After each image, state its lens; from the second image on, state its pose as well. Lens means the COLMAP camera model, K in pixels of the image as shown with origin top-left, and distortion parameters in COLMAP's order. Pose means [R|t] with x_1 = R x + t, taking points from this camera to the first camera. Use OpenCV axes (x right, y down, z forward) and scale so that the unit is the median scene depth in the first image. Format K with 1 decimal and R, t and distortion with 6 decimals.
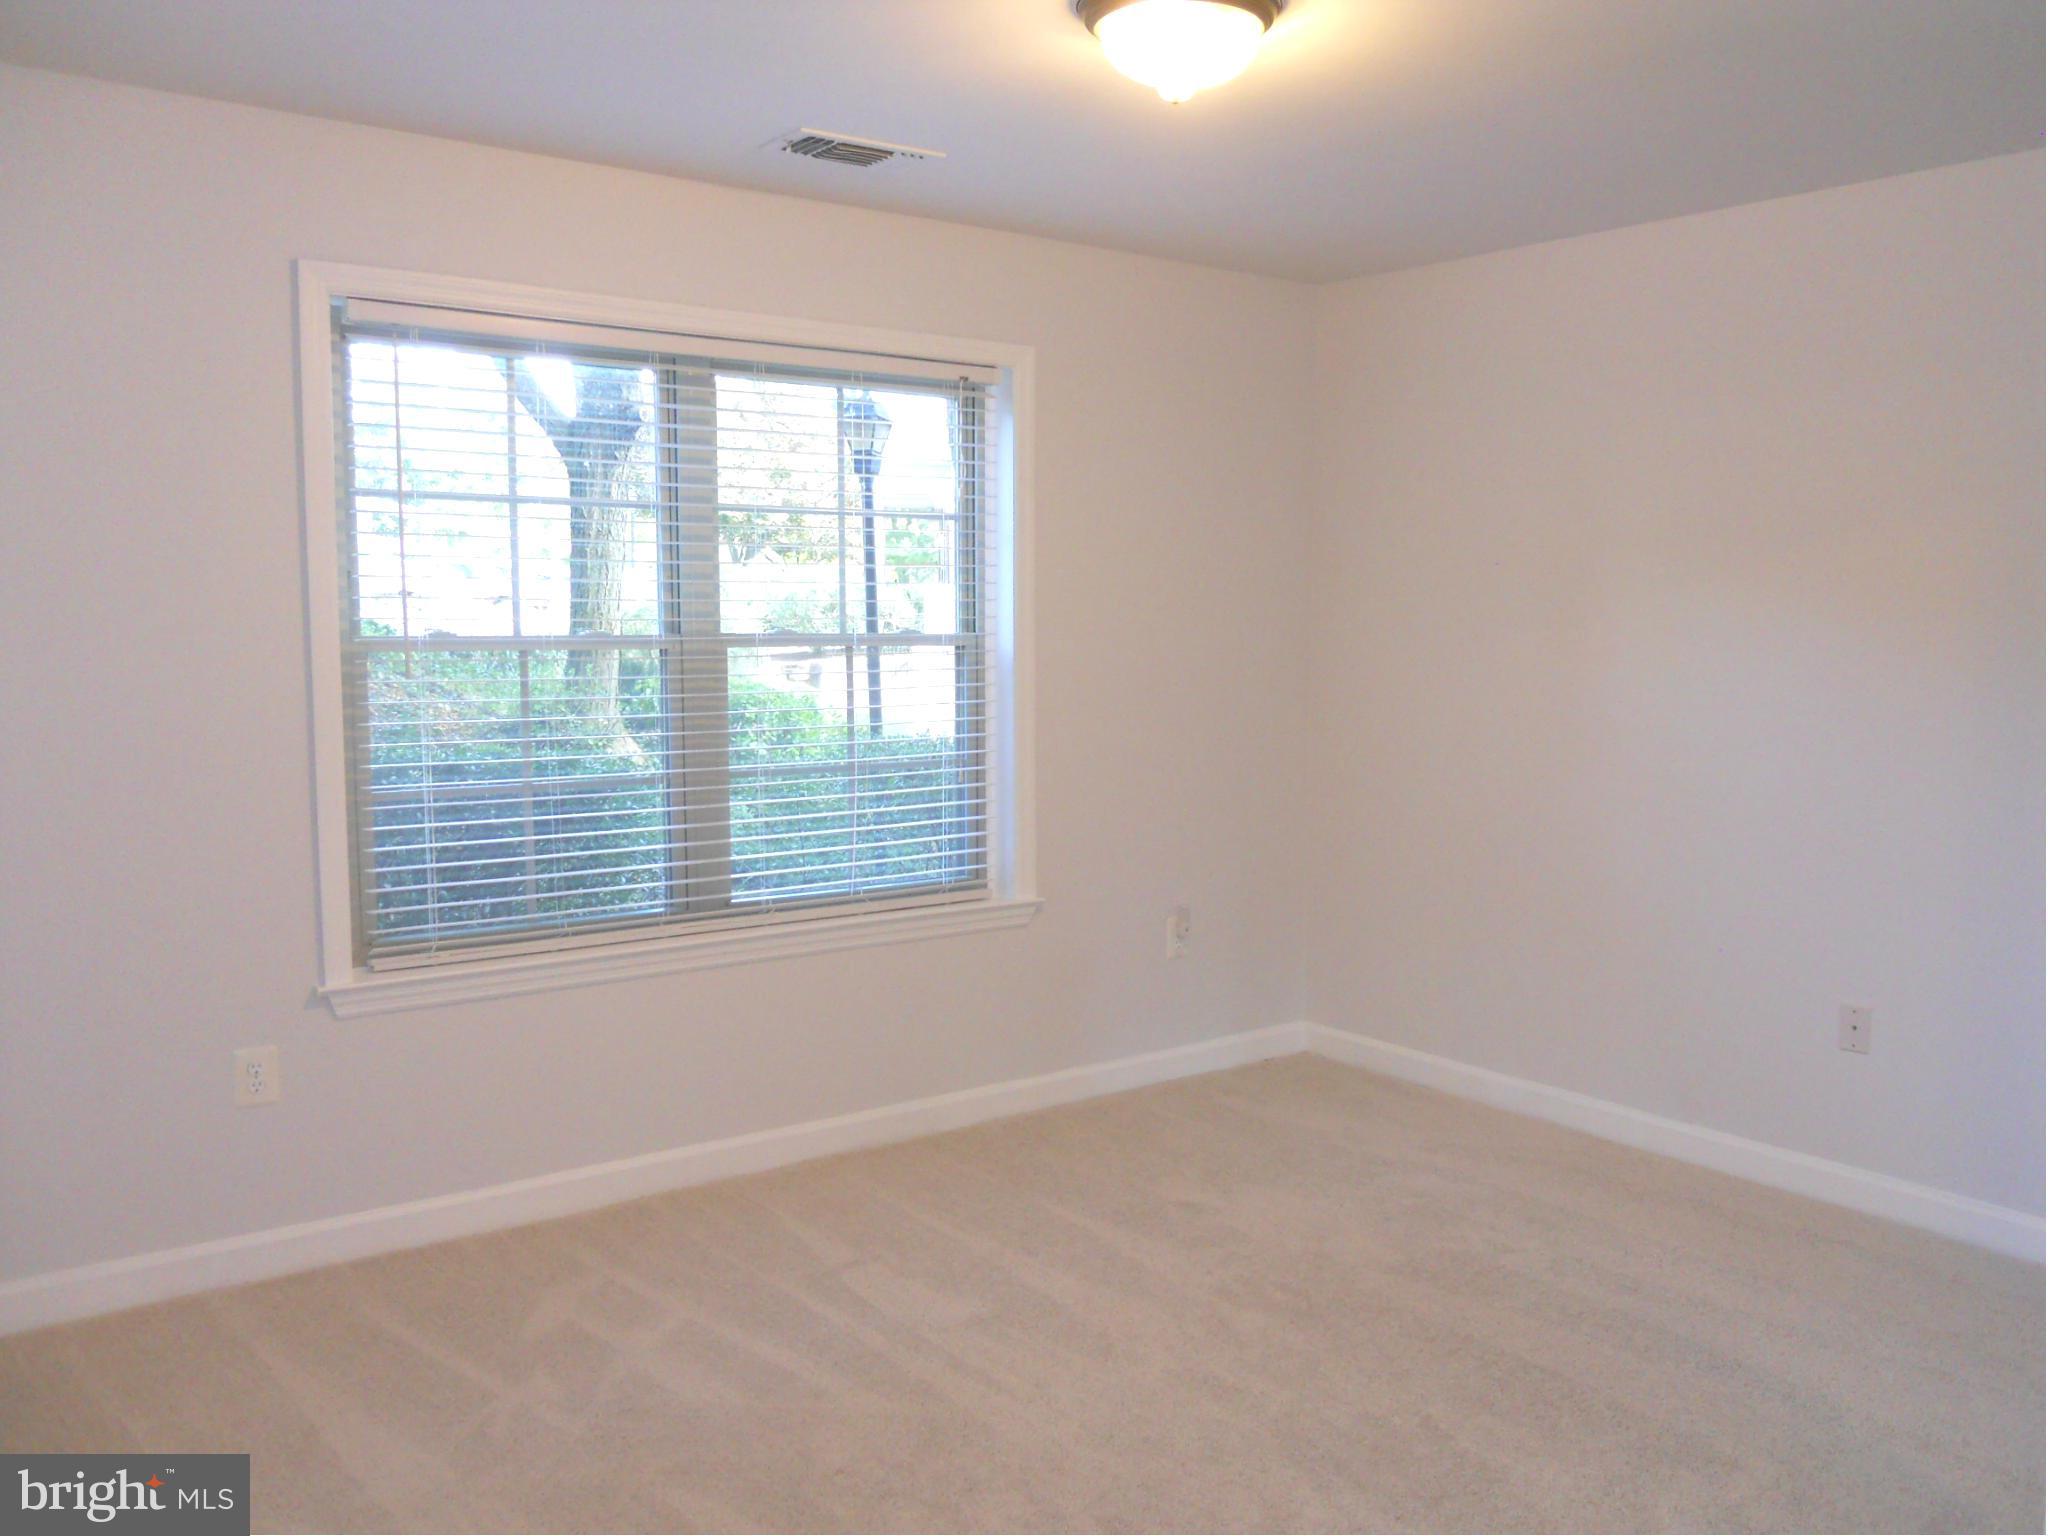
lens RADIAL K [[1764.6, 0, 1024.0], [0, 1764.6, 768.0], [0, 0, 1]] dist [-0.051062, 0.029644]
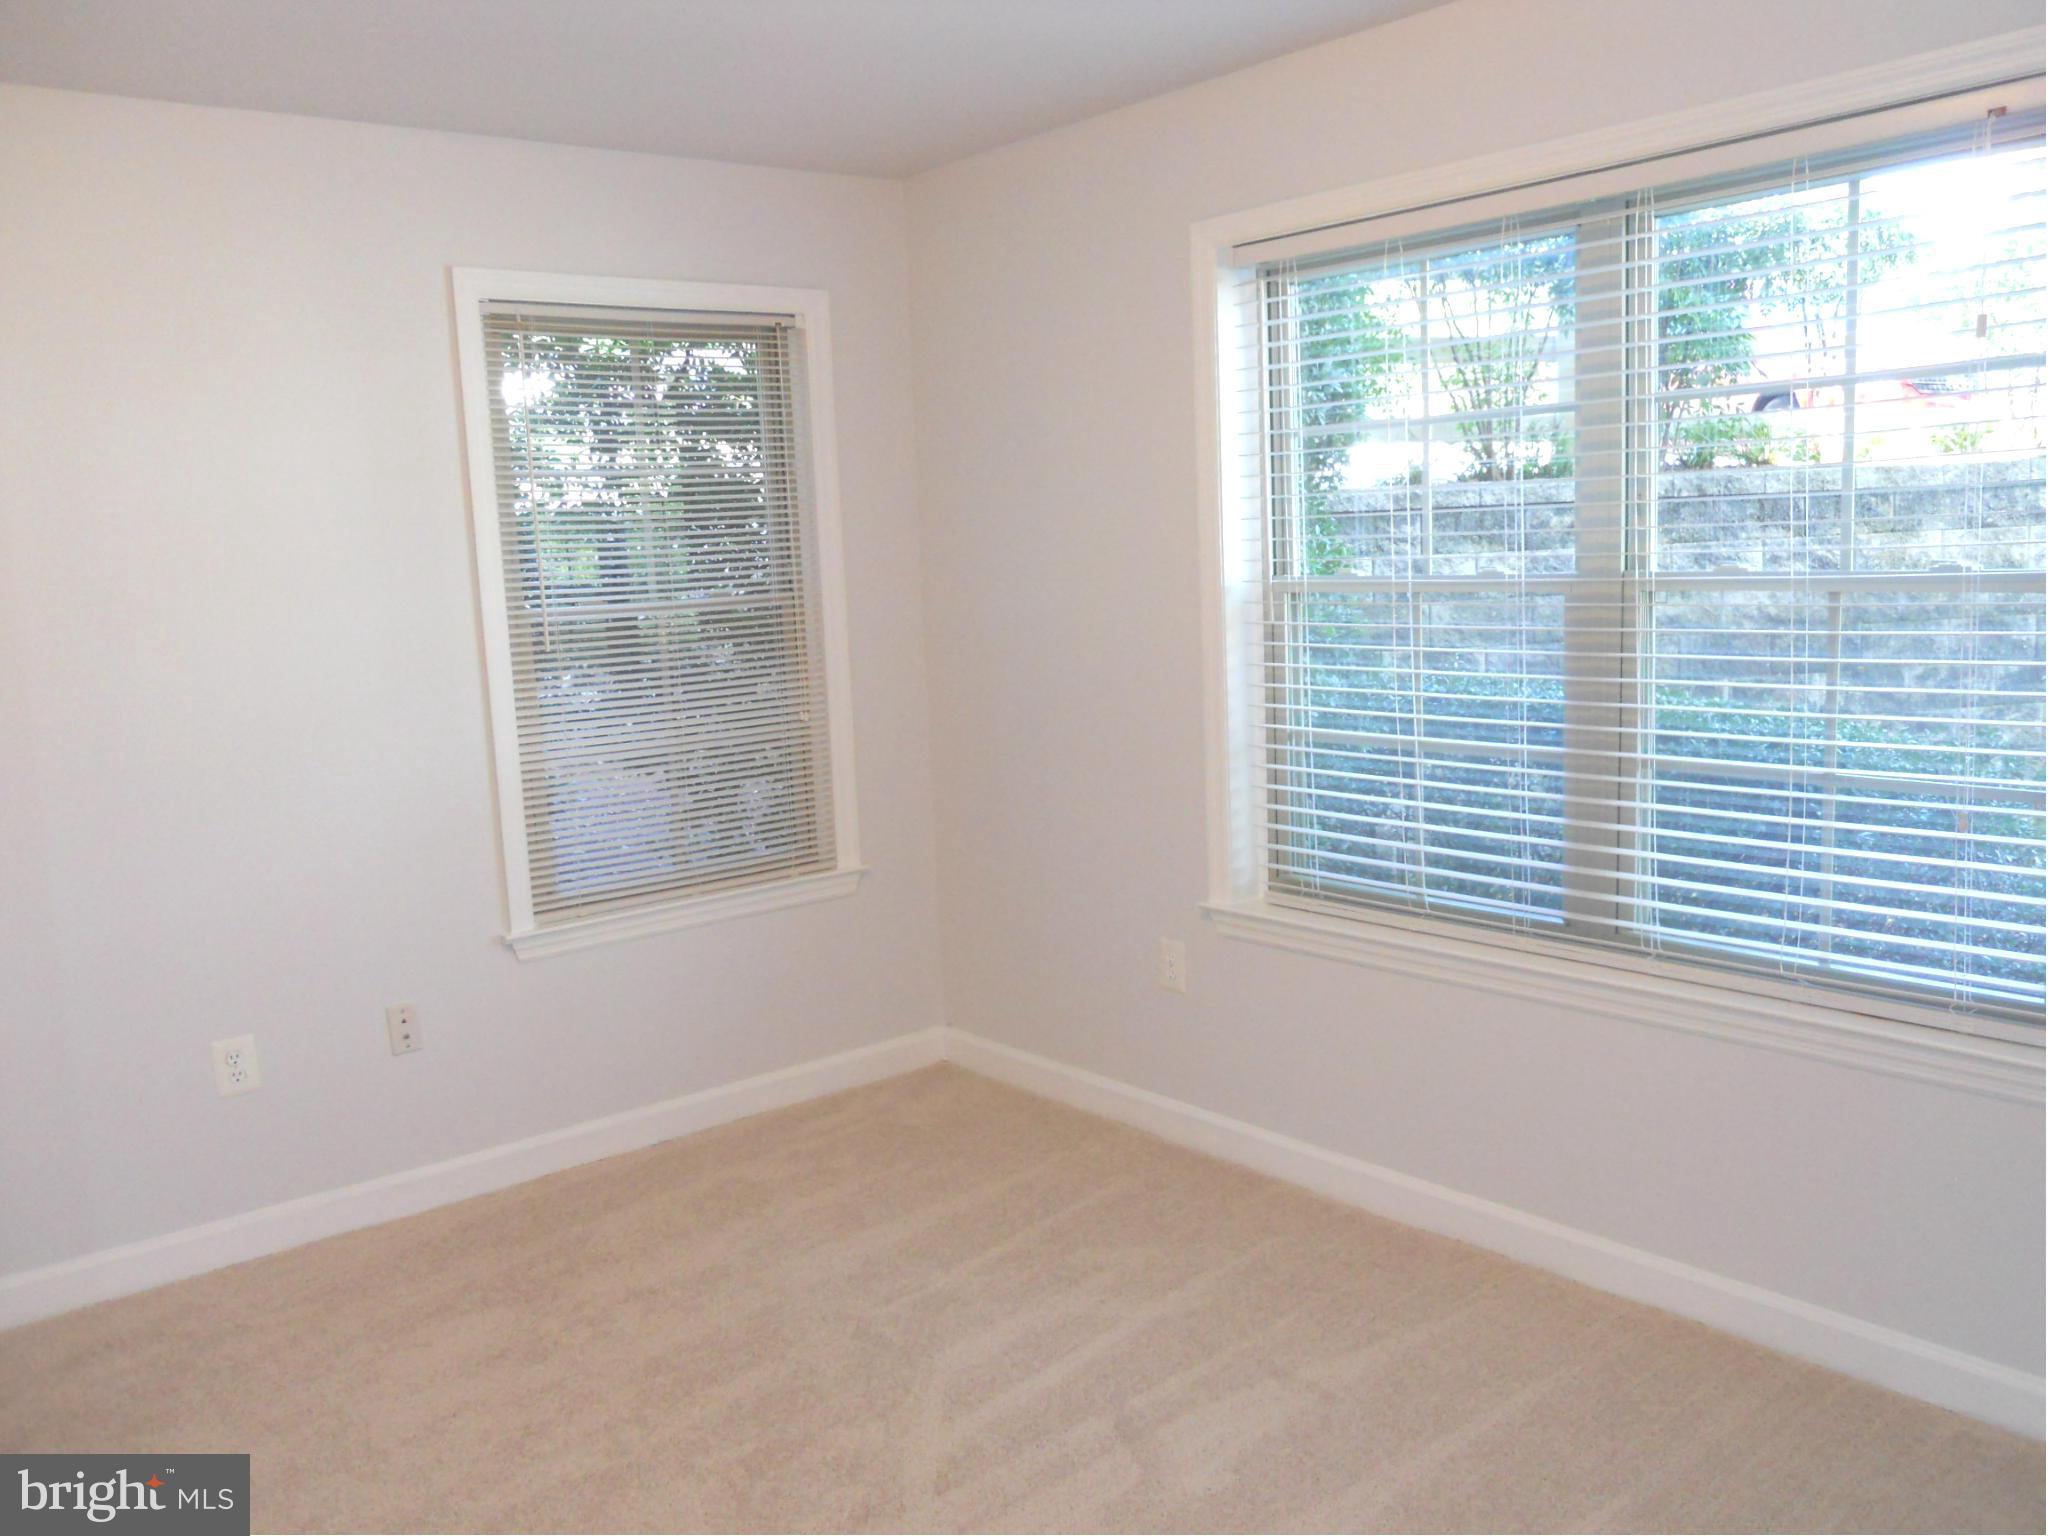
lens RADIAL K [[1764.6, 0, 1024.0], [0, 1764.6, 768.0], [0, 0, 1]] dist [-0.051062, 0.029644]
pose [[0.005705, 0.133616, -0.991017, 0.606960], [-0.034645, 0.990464, 0.133342, -0.091506], [0.999383, 0.033573, 0.010279, 0.790376]]
